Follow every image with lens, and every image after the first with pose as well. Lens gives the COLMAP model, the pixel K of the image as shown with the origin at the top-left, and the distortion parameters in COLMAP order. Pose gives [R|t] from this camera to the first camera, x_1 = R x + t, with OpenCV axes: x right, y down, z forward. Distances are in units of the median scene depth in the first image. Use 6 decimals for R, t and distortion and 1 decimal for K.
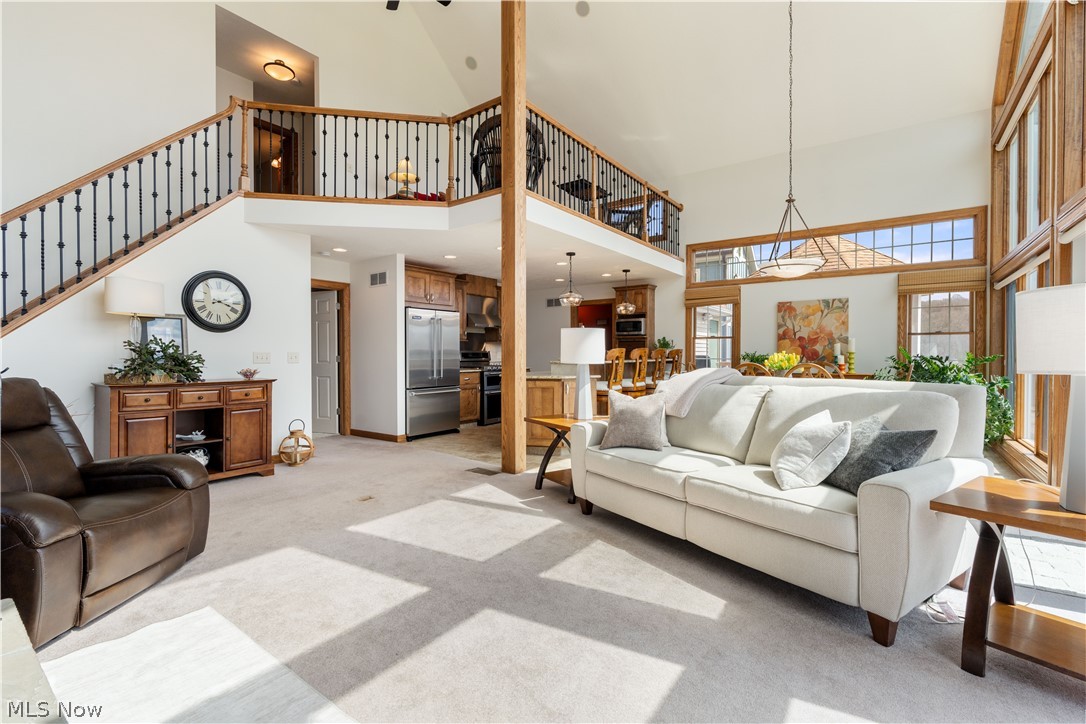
lens RADIAL K [[486.9, 0, 546.1], [0, 486.9, 362.0], [0, 0, 1]] dist [-0.004808, 0.000487]
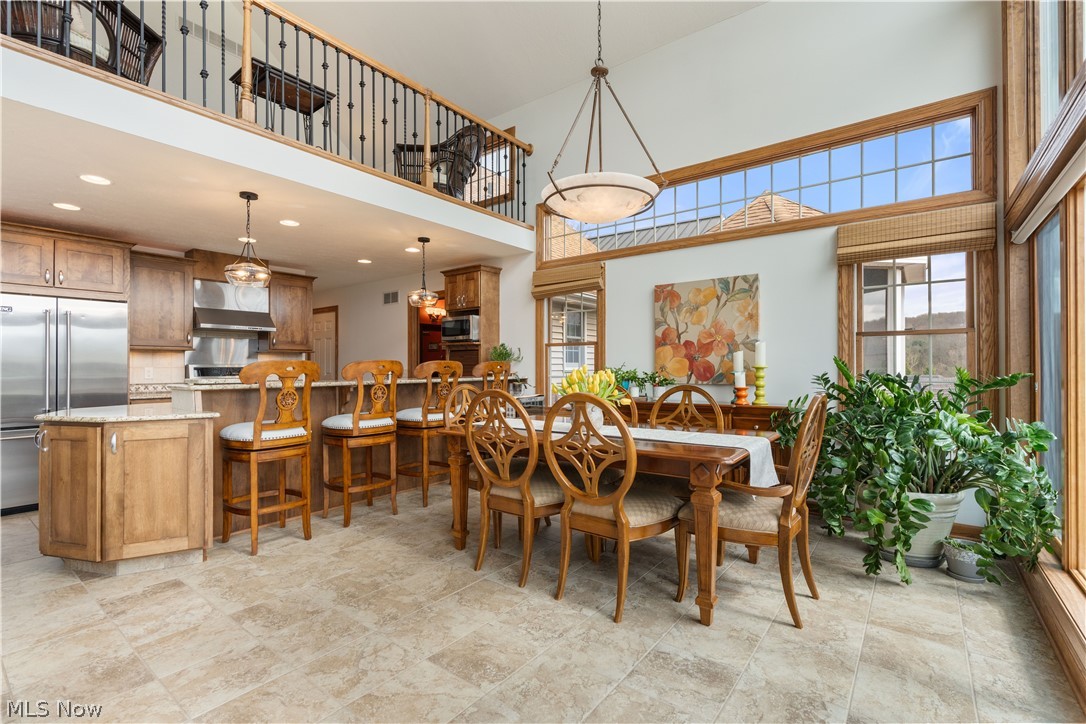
lens RADIAL K [[486.9, 0, 546.1], [0, 486.9, 362.0], [0, 0, 1]] dist [-0.004808, 0.000487]
pose [[0.999094, -0.001679, -0.042524, 0.438094], [0.000606, 0.999681, -0.025241, -0.012399], [0.042553, 0.025193, 0.998777, 0.455664]]
